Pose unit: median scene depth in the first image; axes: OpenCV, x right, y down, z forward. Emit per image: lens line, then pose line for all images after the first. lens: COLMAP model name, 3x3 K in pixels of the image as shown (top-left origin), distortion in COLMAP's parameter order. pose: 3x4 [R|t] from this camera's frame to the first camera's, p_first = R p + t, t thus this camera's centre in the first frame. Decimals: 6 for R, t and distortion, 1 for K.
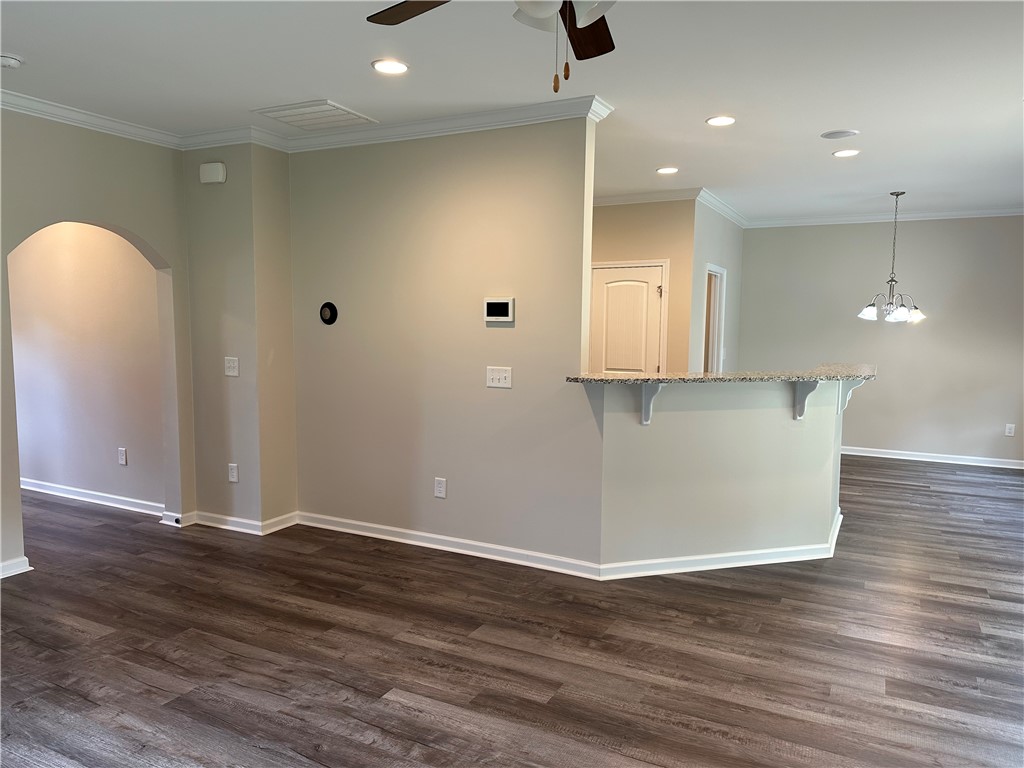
lens RADIAL K [[708.9, 0, 516.1], [0, 708.9, 386.7], [0, 0, 1]] dist [0.073487, -0.100226]
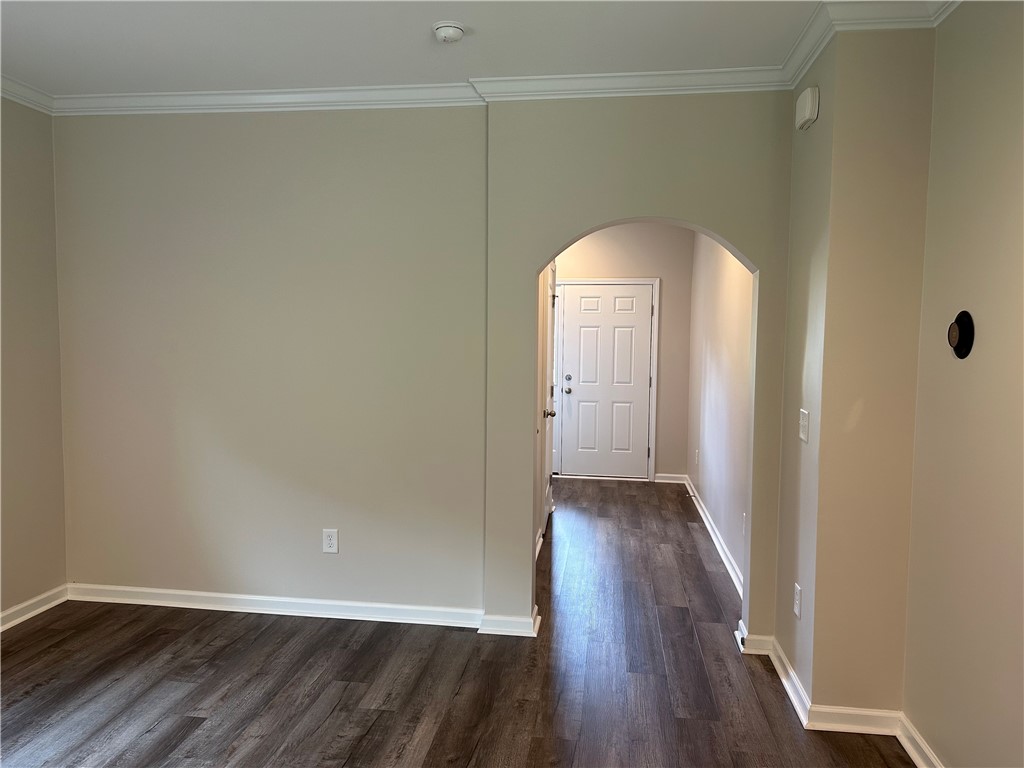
lens RADIAL K [[708.9, 0, 515.7], [0, 708.9, 388.2], [0, 0, 1]] dist [0.073487, -0.100226]
pose [[0.327691, 0.063583, -0.942643, 0.086526], [-0.093583, 0.995011, 0.034583, -0.056866], [0.940139, 0.076883, 0.332006, 0.573698]]
